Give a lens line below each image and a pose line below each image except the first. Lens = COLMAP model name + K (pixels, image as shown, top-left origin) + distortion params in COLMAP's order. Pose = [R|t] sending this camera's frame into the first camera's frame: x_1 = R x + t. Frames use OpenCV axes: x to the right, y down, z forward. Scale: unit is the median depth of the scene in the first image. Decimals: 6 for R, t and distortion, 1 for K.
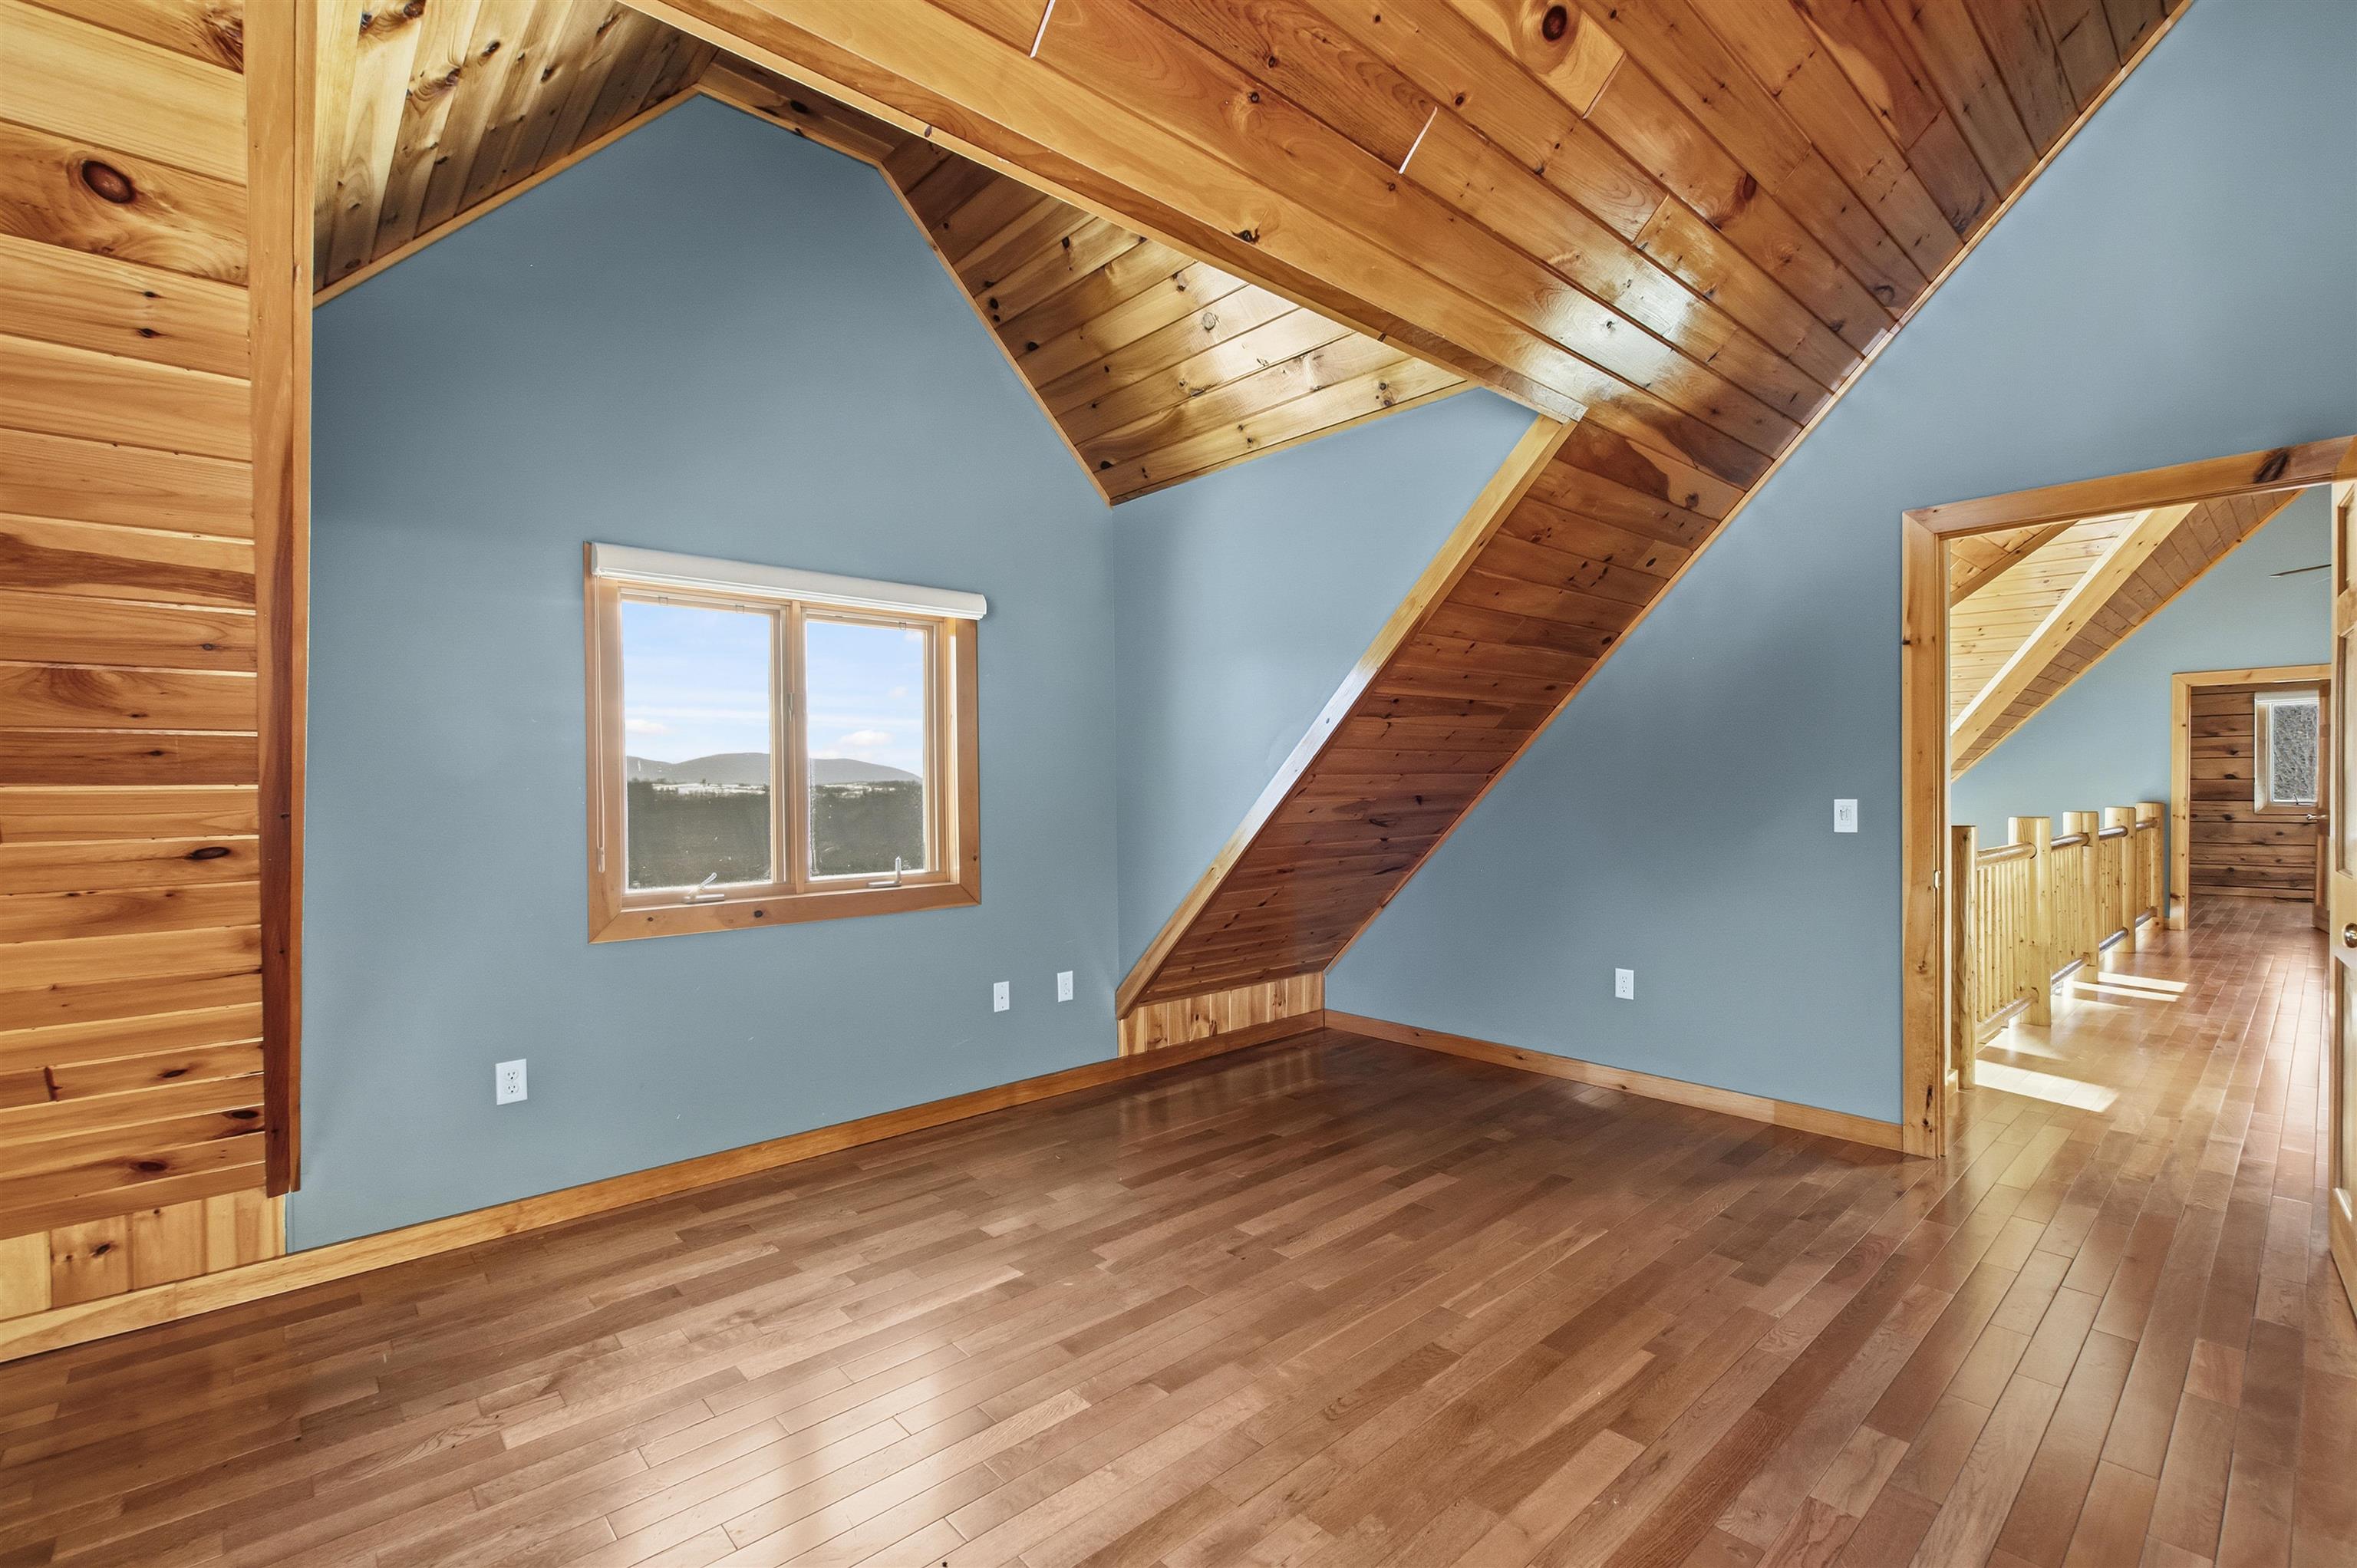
lens RADIAL K [[1038.7, 0, 1166.8], [0, 1038.7, 796.7], [0, 0, 1]] dist [0.000101, -0.000278]
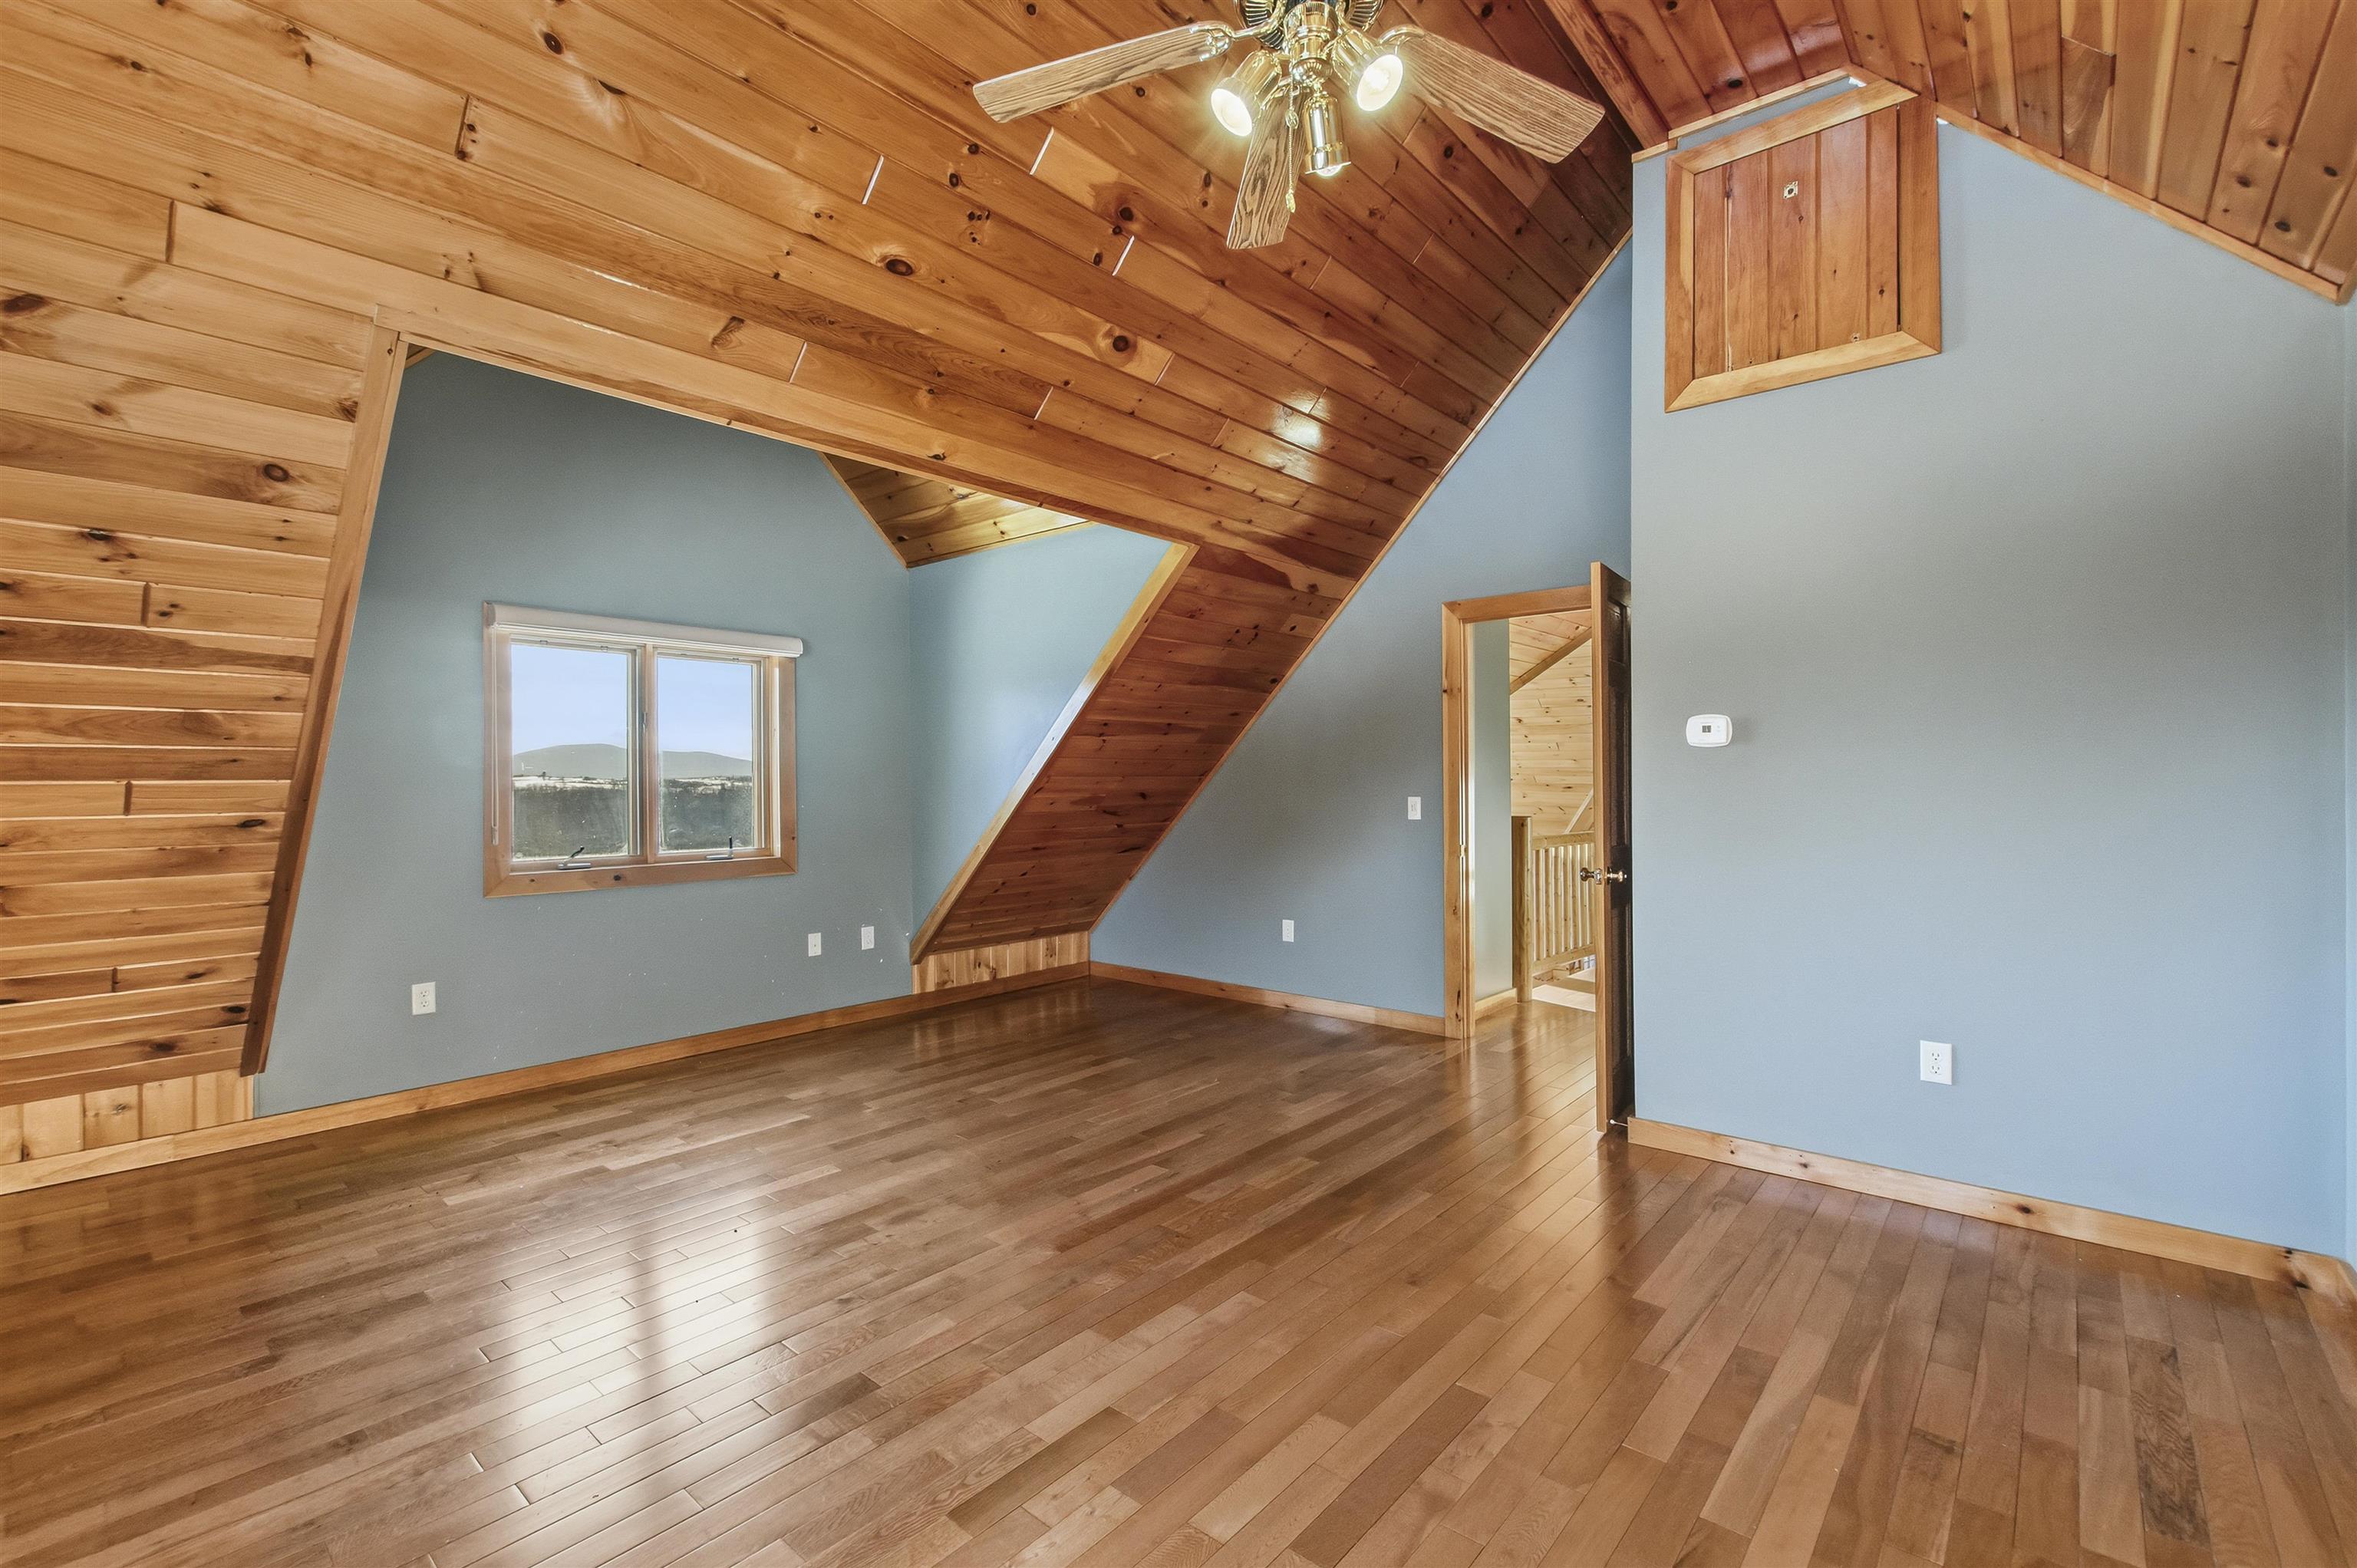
lens RADIAL K [[1023.7, 0, 1181.3], [0, 1023.7, 790.7], [0, 0, 1]] dist [0.004188, -0.000106]
pose [[0.990467, 0.006506, 0.137594, 0.153590], [-0.006100, 0.999976, -0.003370, 0.000745], [-0.137613, 0.002499, 0.990483, -0.435568]]
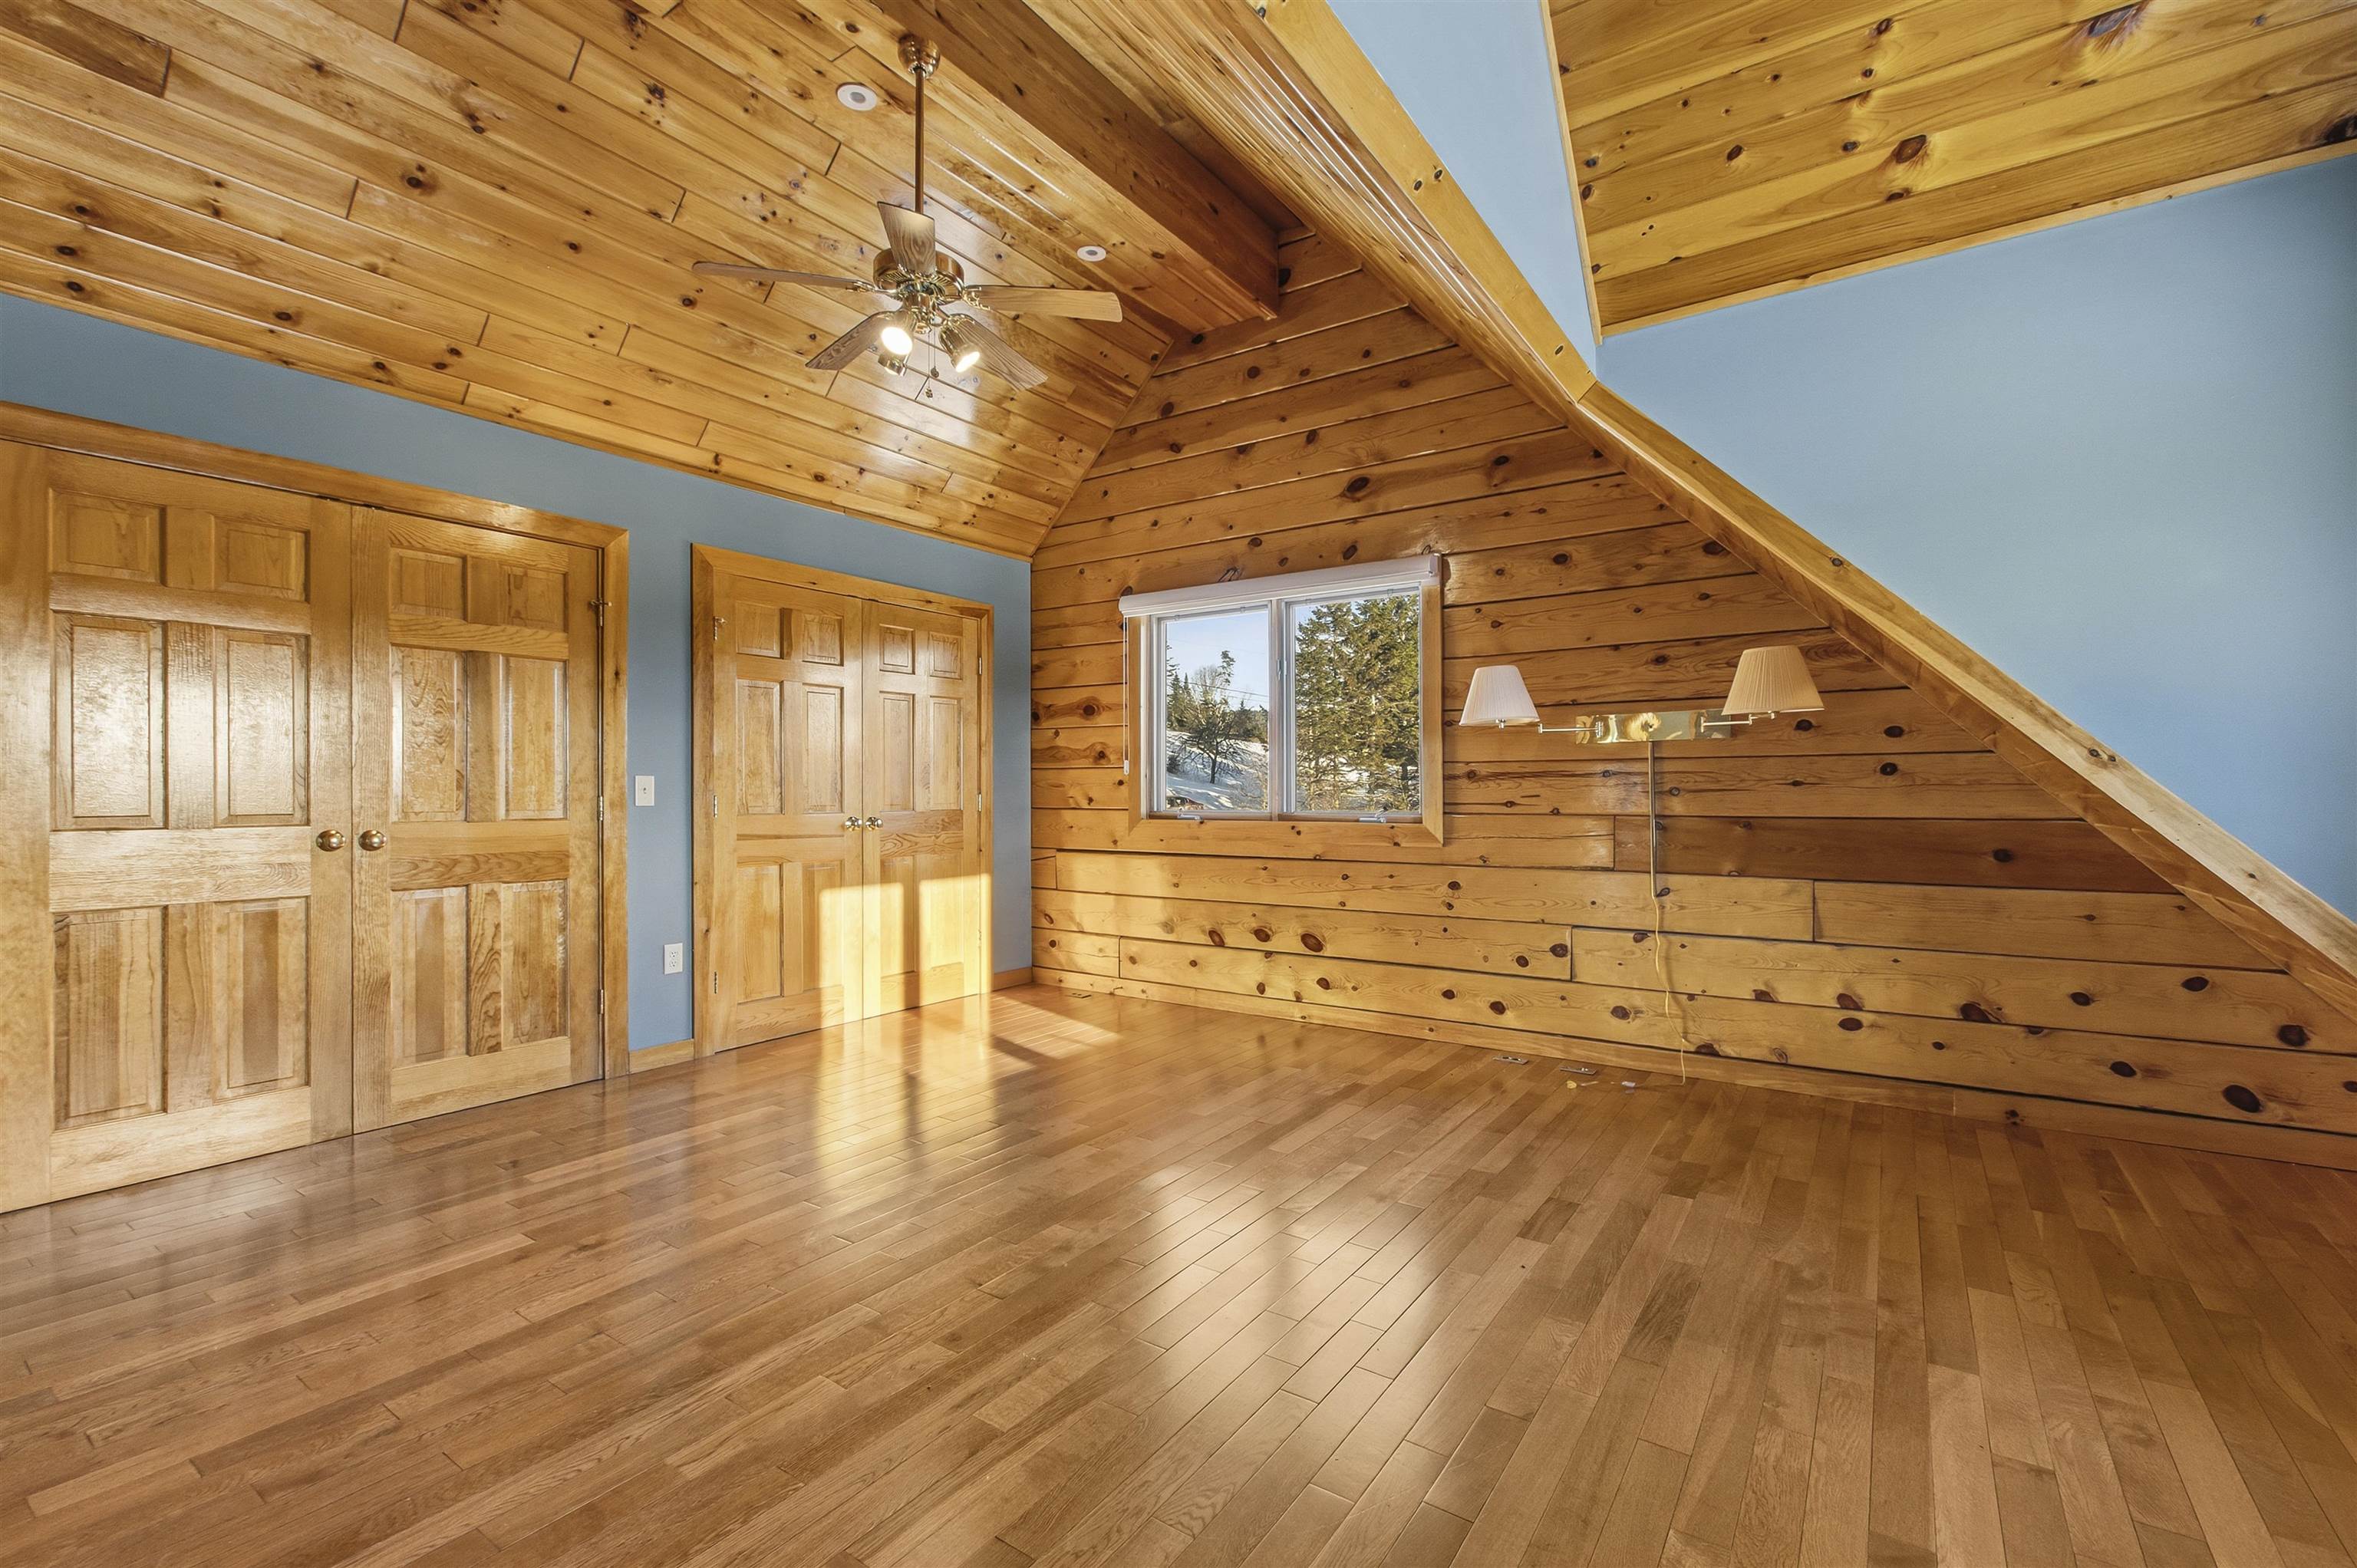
lens RADIAL K [[1023.7, 0, 1181.3], [0, 1023.7, 790.7], [0, 0, 1]] dist [0.004188, -0.000106]
pose [[-0.971411, 0.009729, -0.237204, 0.309850], [0.007607, 0.999922, 0.009858, 0.035203], [0.237281, 0.007772, -0.971410, 1.217942]]
